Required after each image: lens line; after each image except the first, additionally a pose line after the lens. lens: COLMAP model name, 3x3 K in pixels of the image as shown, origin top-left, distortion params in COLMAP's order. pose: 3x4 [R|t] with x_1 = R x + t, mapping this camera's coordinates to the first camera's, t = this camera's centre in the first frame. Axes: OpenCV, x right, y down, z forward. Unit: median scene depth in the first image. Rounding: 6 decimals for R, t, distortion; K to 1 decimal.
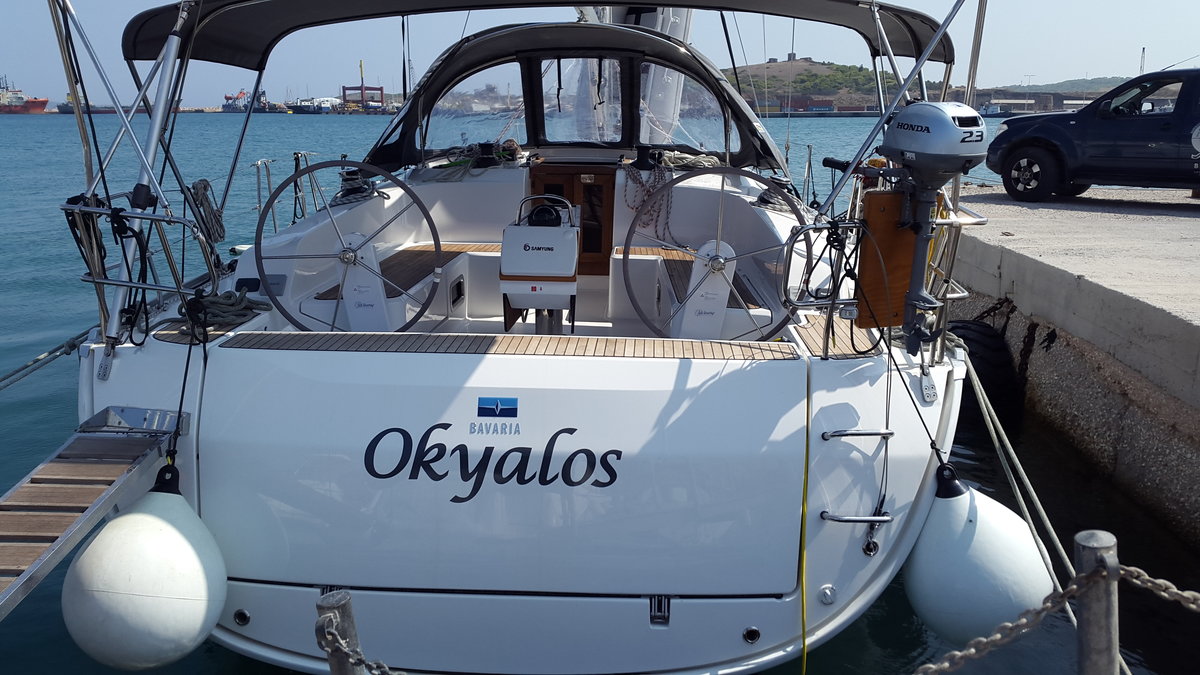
lens RADIAL K [[979.1, 0, 598.9], [0, 979.1, 354.6], [0, 0, 1]] dist [0.147413, -0.373031]
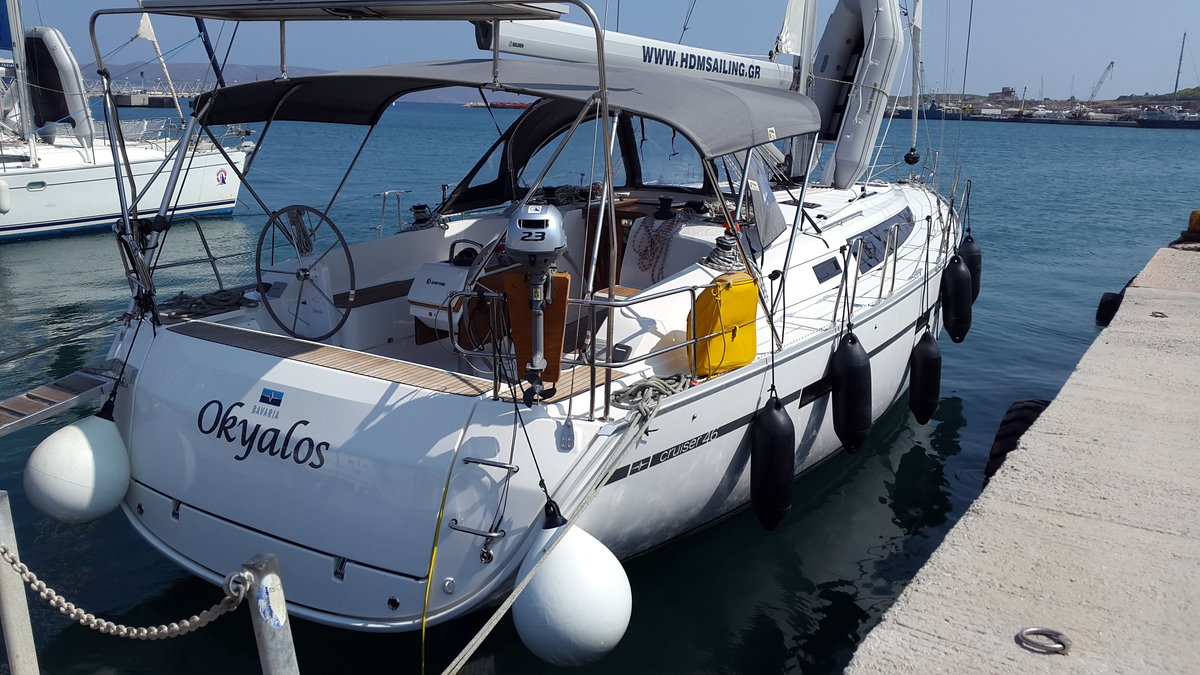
lens RADIAL K [[960.9, 0, 600.0], [0, 960.9, 337.5], [0, 0, 1]] dist [0.115629, -0.358837]
pose [[0.894912, 0.127790, -0.427554, 0.883703], [-0.135406, 0.990709, 0.012691, -0.109522], [0.425204, 0.046536, 0.903901, -0.036788]]
